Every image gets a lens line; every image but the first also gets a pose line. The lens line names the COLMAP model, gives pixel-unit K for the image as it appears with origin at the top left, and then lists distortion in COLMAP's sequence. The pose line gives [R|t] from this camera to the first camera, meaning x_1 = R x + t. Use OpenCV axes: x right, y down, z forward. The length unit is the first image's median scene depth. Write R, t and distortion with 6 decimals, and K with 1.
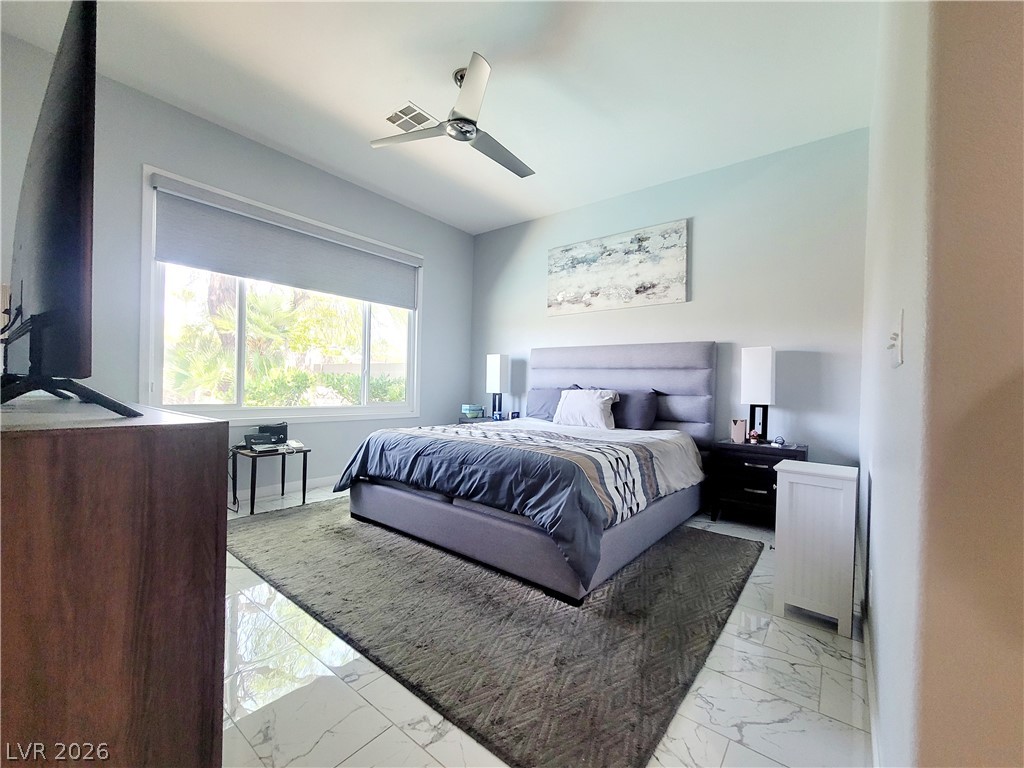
lens RADIAL K [[415.4, 0, 512.6], [0, 415.4, 390.8], [0, 0, 1]] dist [-0.006698, -0.000453]
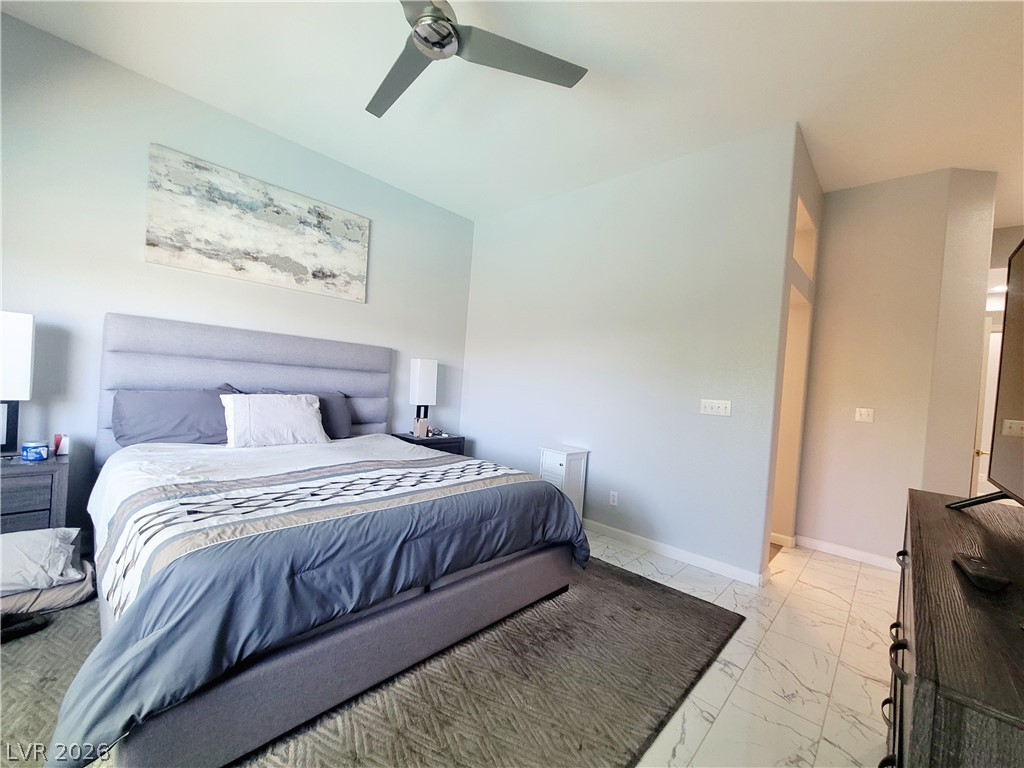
lens RADIAL K [[415.4, 0, 512.6], [0, 415.4, 390.8], [0, 0, 1]] dist [-0.006698, -0.000453]
pose [[0.079381, -0.040123, 0.996037, -0.556286], [-0.060865, 0.997130, 0.045018, -0.071570], [-0.994984, -0.064197, 0.076712, 0.554009]]
